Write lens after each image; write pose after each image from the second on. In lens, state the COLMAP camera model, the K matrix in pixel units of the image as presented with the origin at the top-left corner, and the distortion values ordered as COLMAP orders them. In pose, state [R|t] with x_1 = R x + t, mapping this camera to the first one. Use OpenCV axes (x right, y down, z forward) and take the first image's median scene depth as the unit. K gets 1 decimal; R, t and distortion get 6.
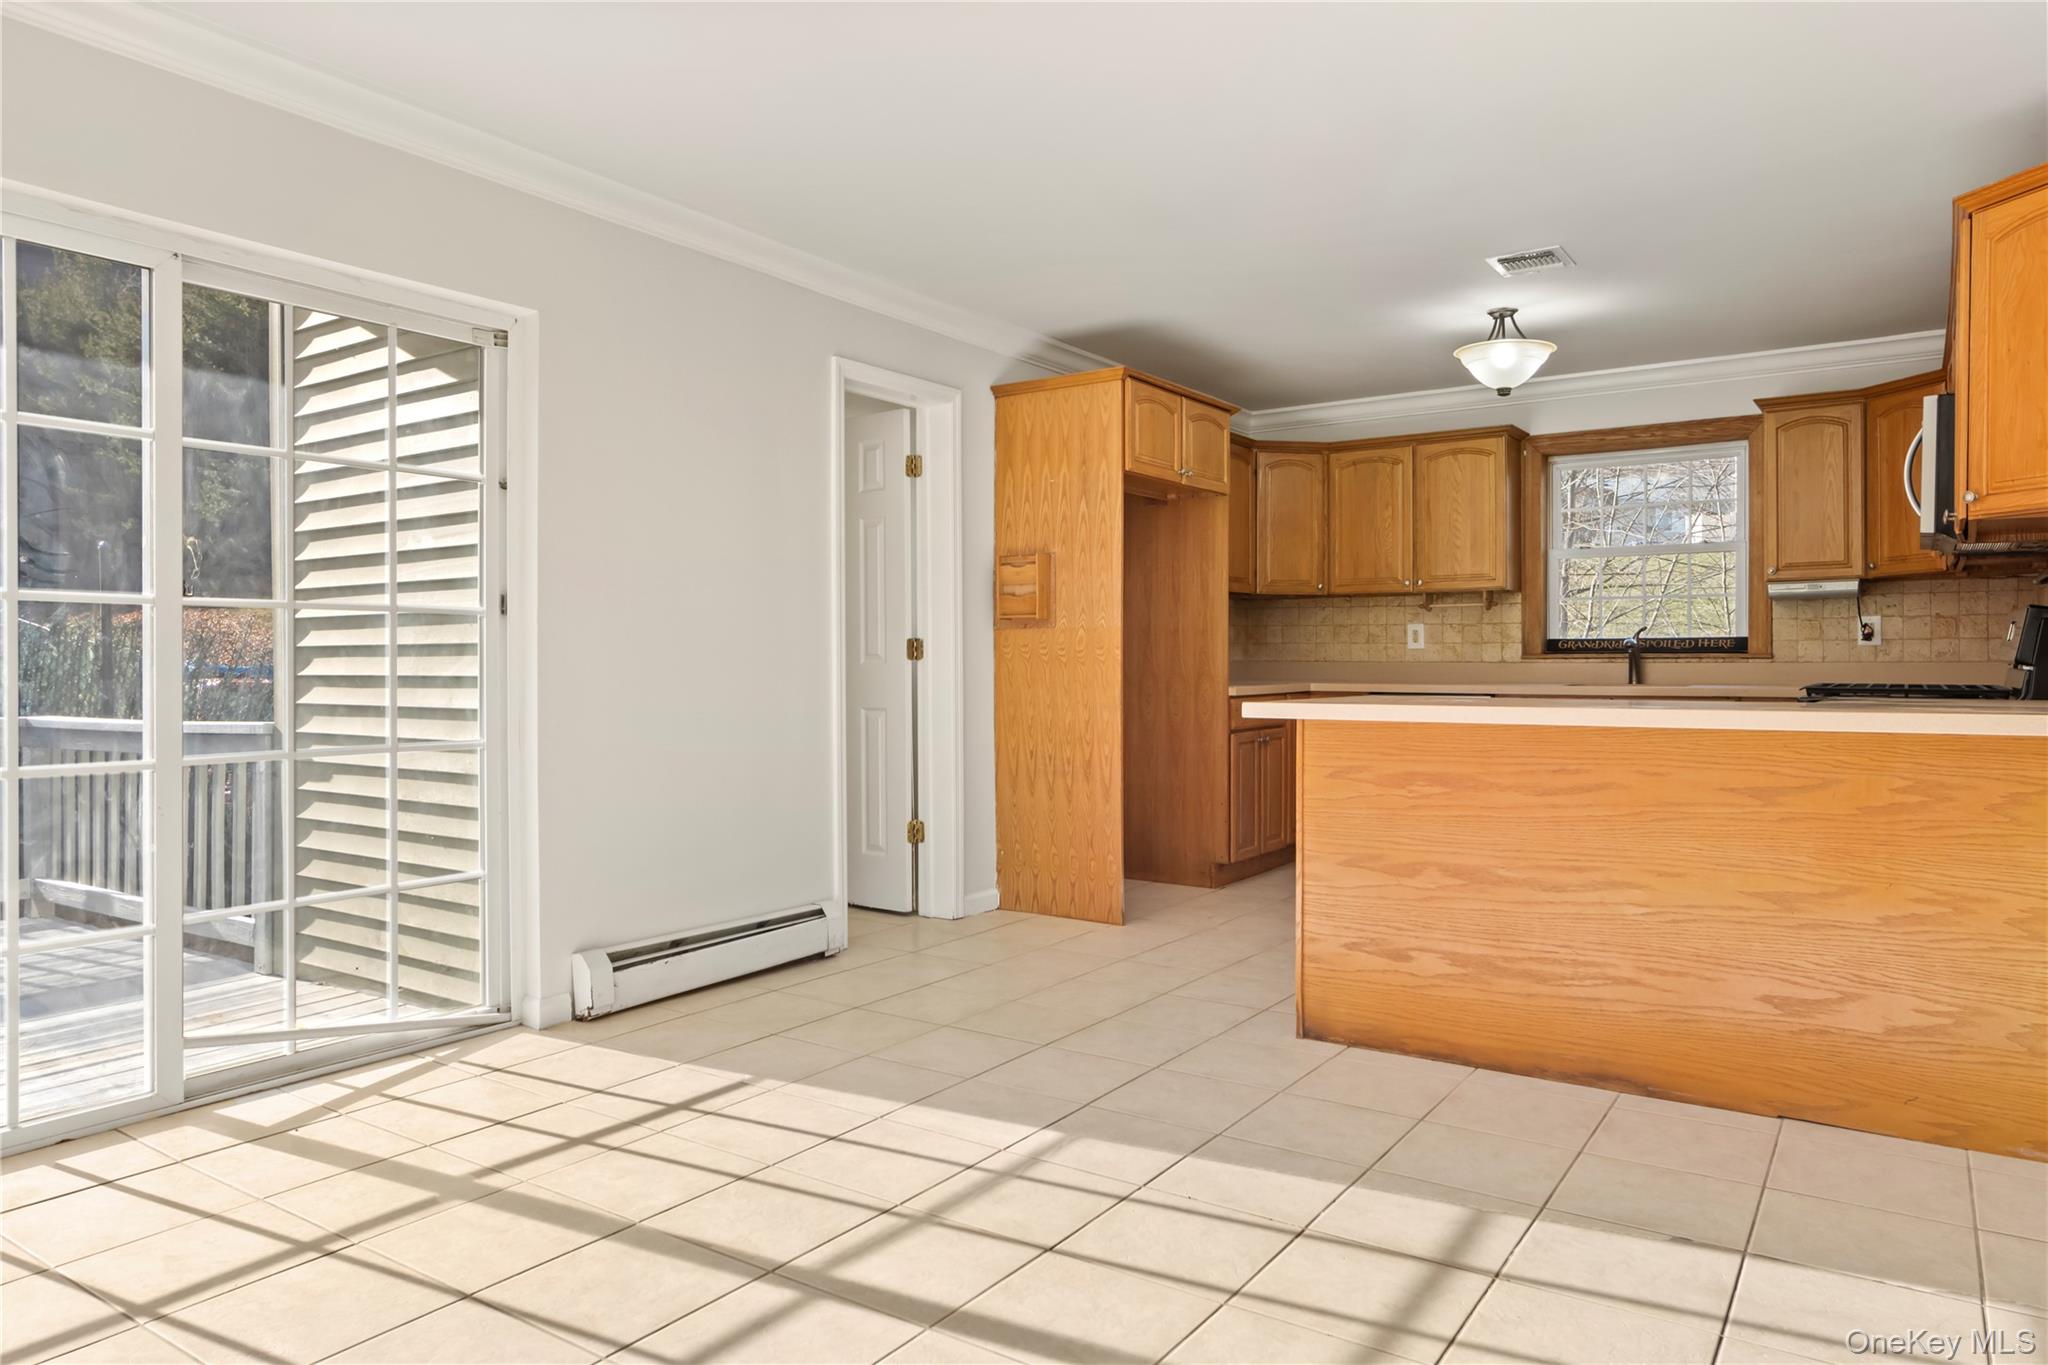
lens RADIAL K [[1307.3, 0, 1026.1], [0, 1307.3, 668.8], [0, 0, 1]] dist [-0.004343, -0.000124]
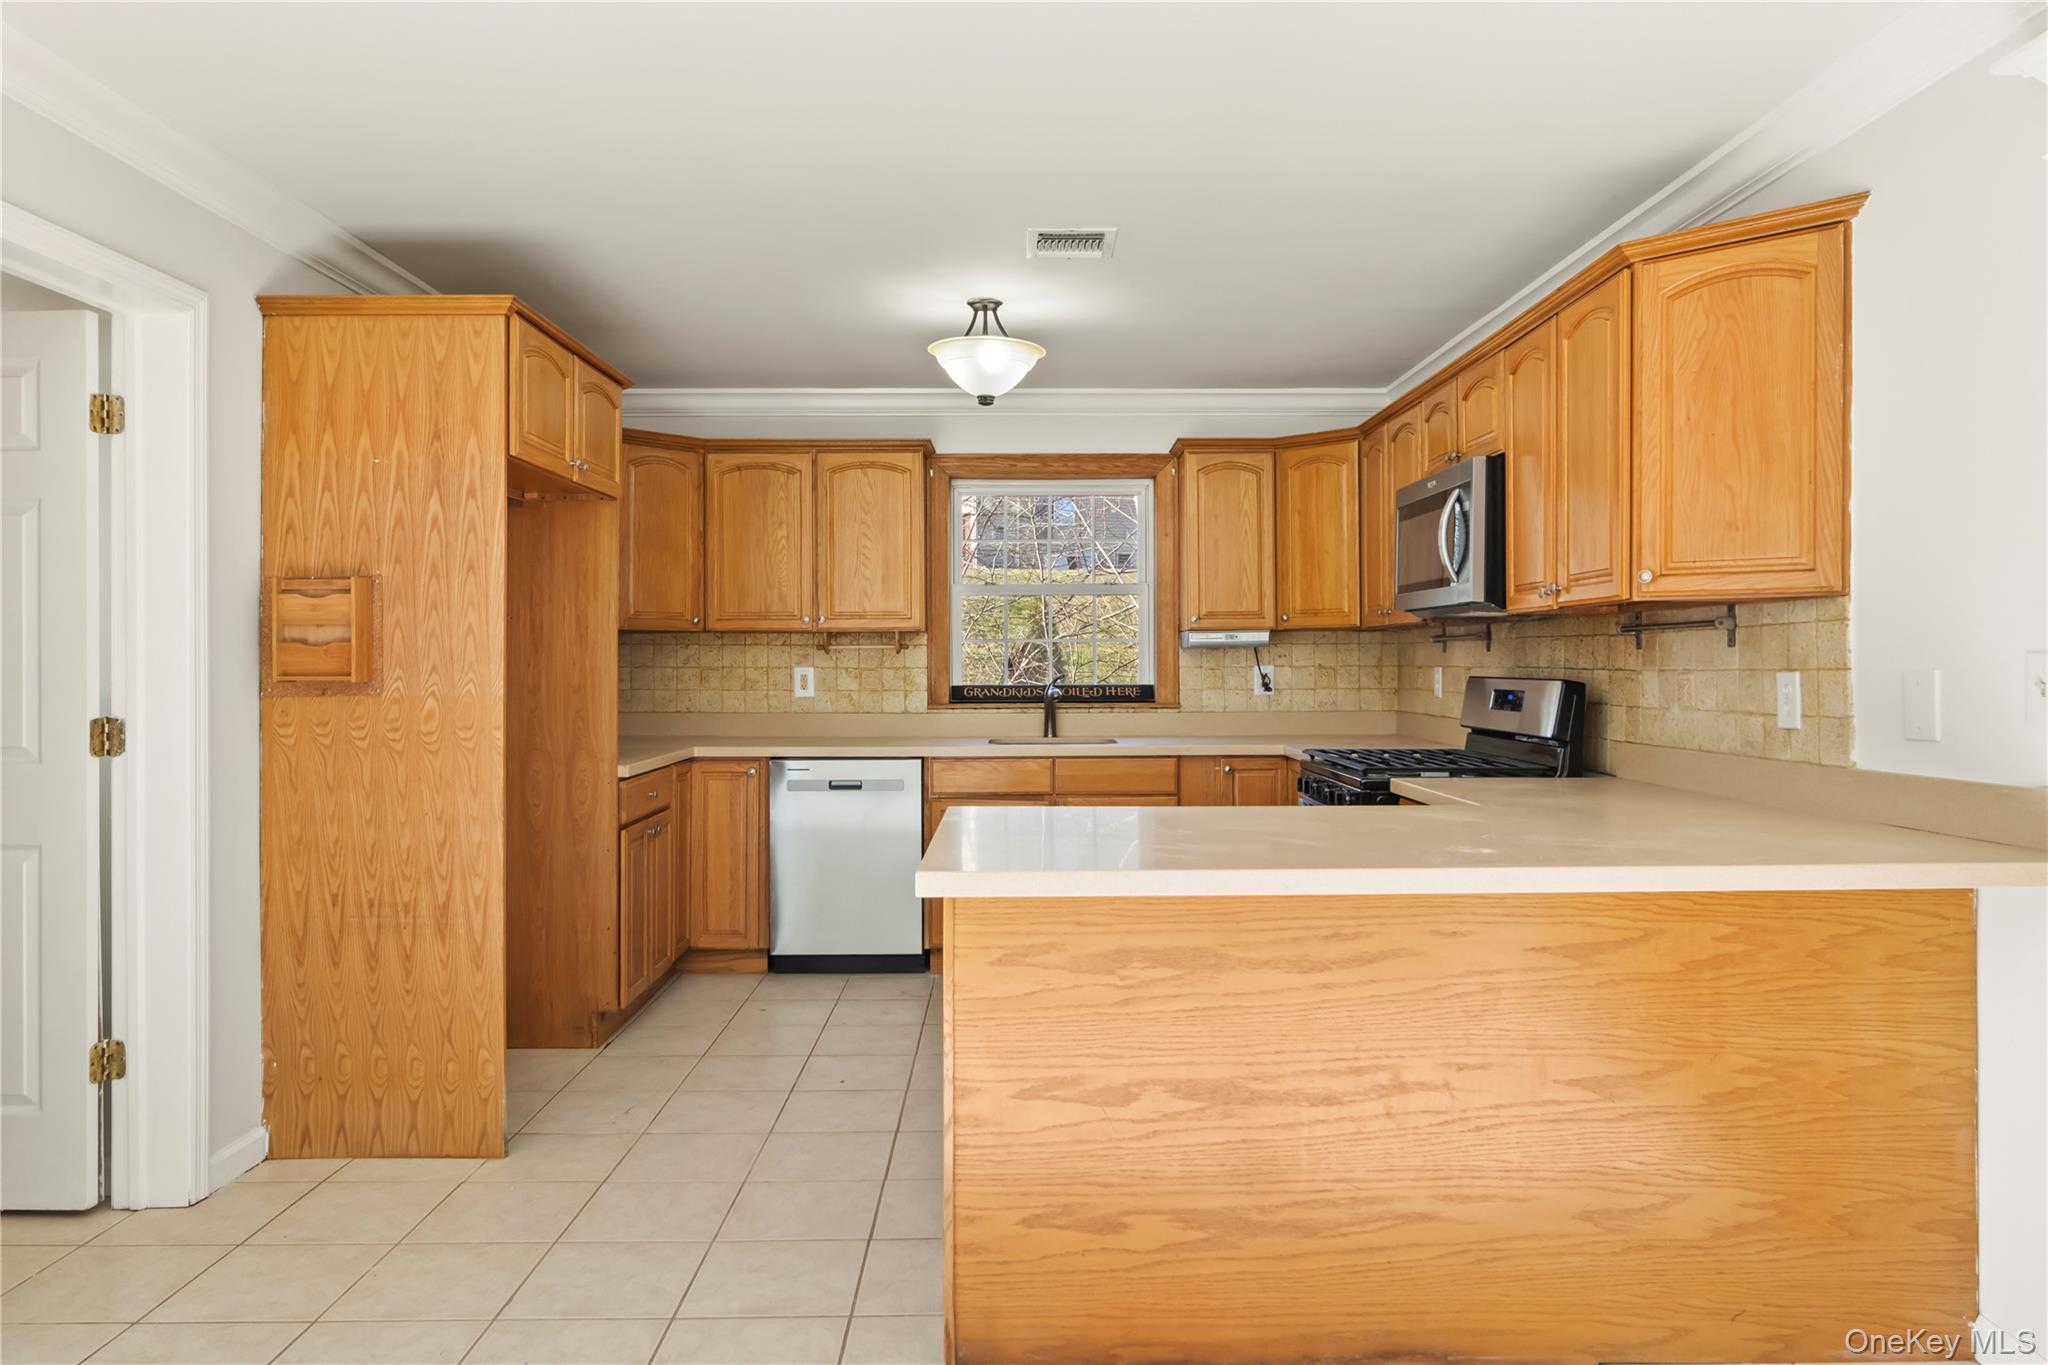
lens RADIAL K [[1319.0, 0, 1035.4], [0, 1319.0, 649.7], [0, 0, 1]] dist [-0.003058, -0.000125]
pose [[0.814999, 0.003821, 0.579450, -0.088818], [0.005793, 0.999875, -0.014741, -0.042418], [-0.579434, 0.015370, 0.814875, 0.305828]]
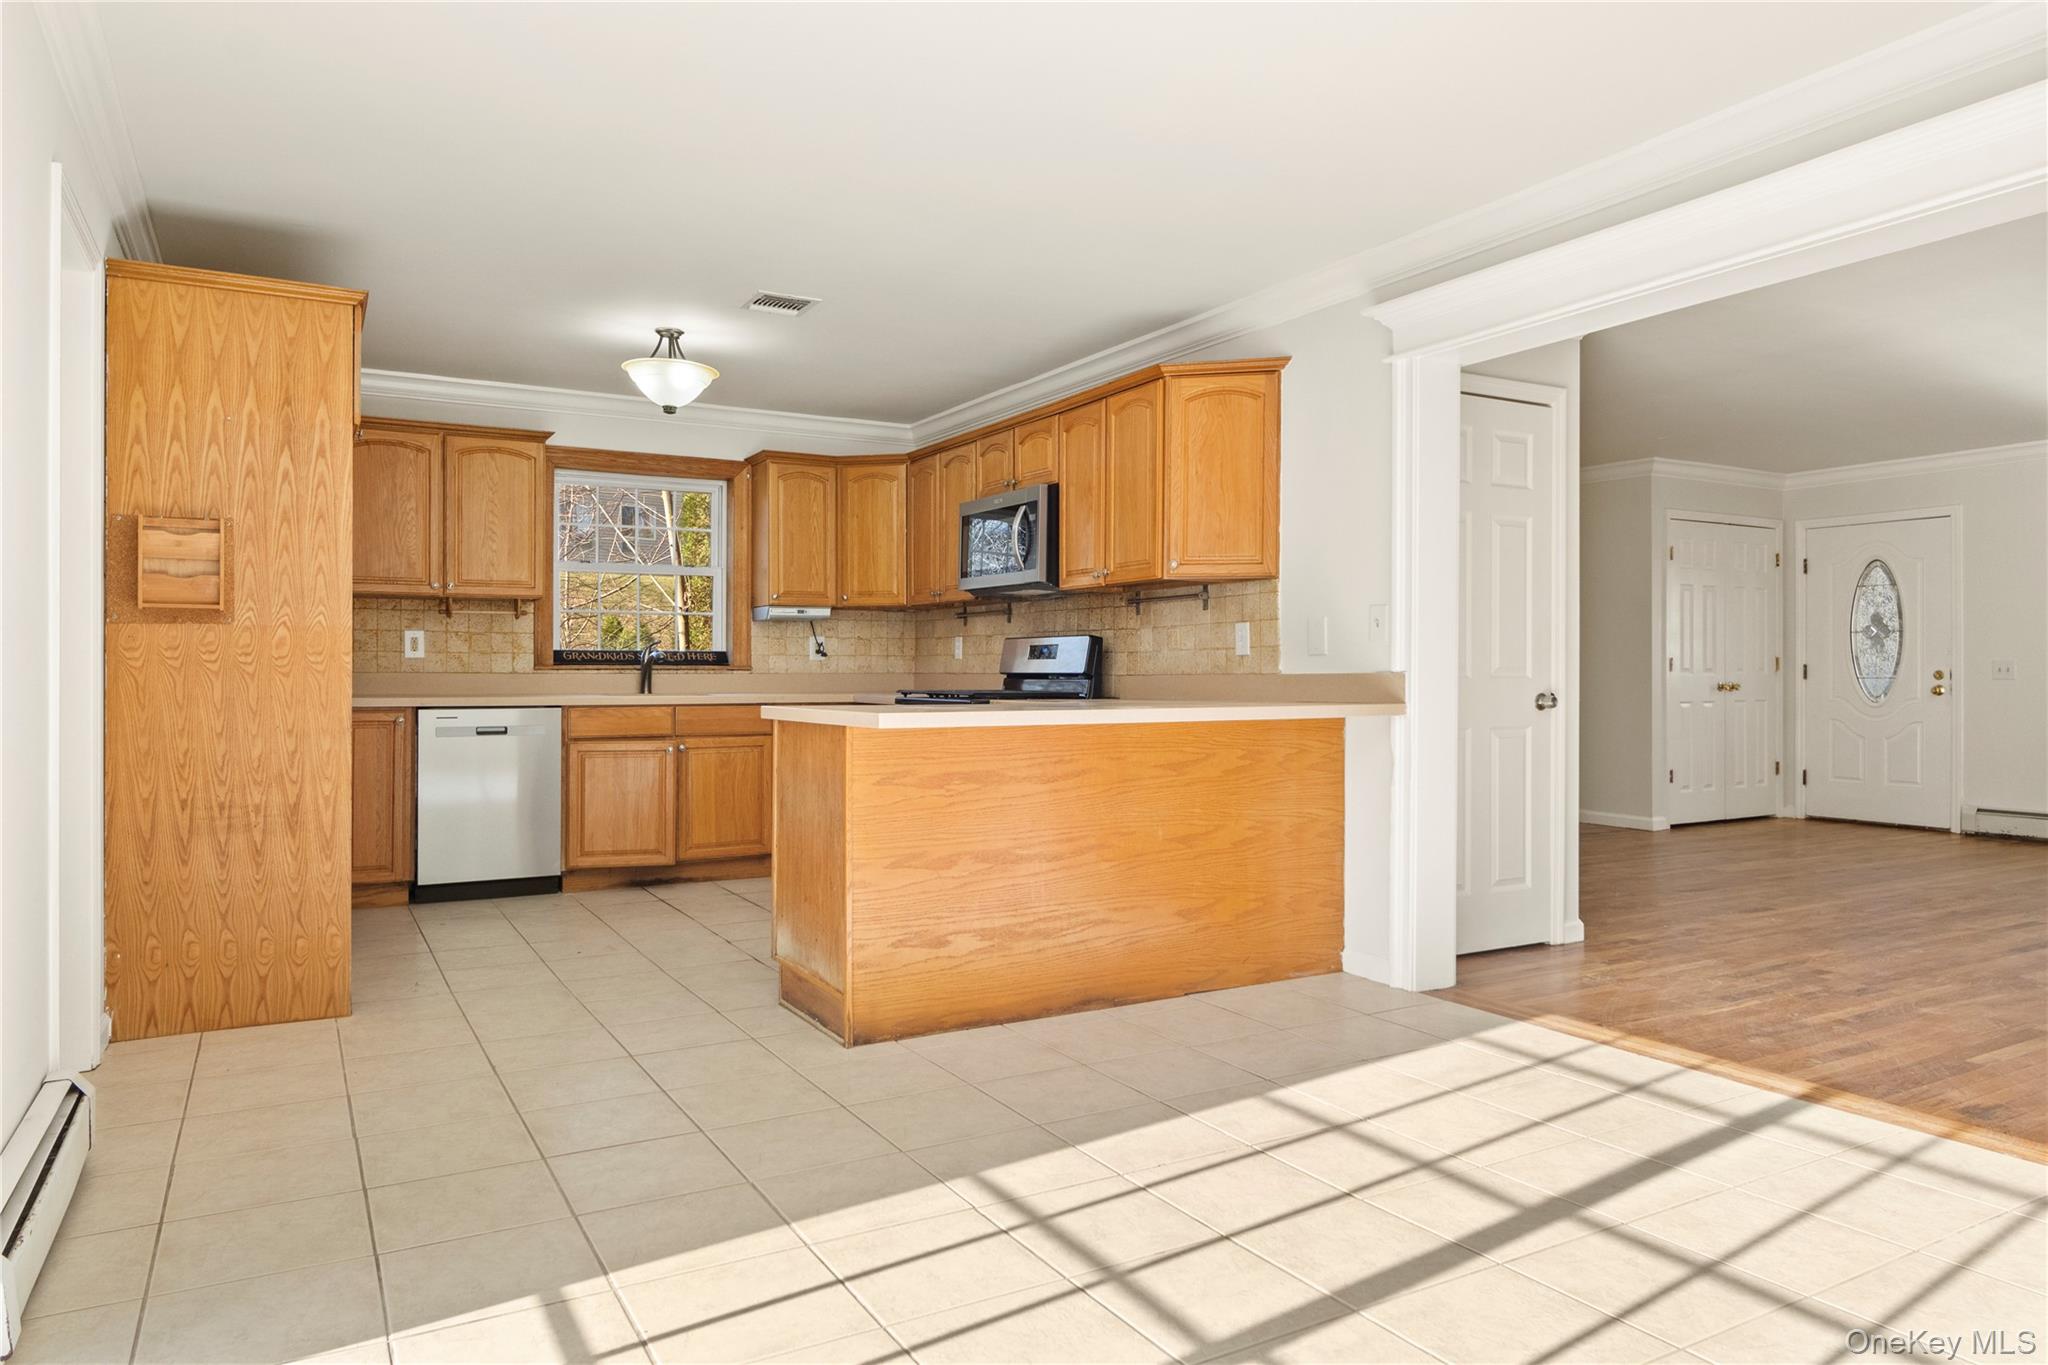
lens RADIAL K [[1307.3, 0, 1026.1], [0, 1307.3, 668.8], [0, 0, 1]] dist [-0.004343, -0.000124]
pose [[0.434276, 0.004351, 0.900769, -0.434558], [0.003566, 0.999972, -0.006550, -0.000701], [-0.900773, 0.006057, 0.434248, 0.301238]]
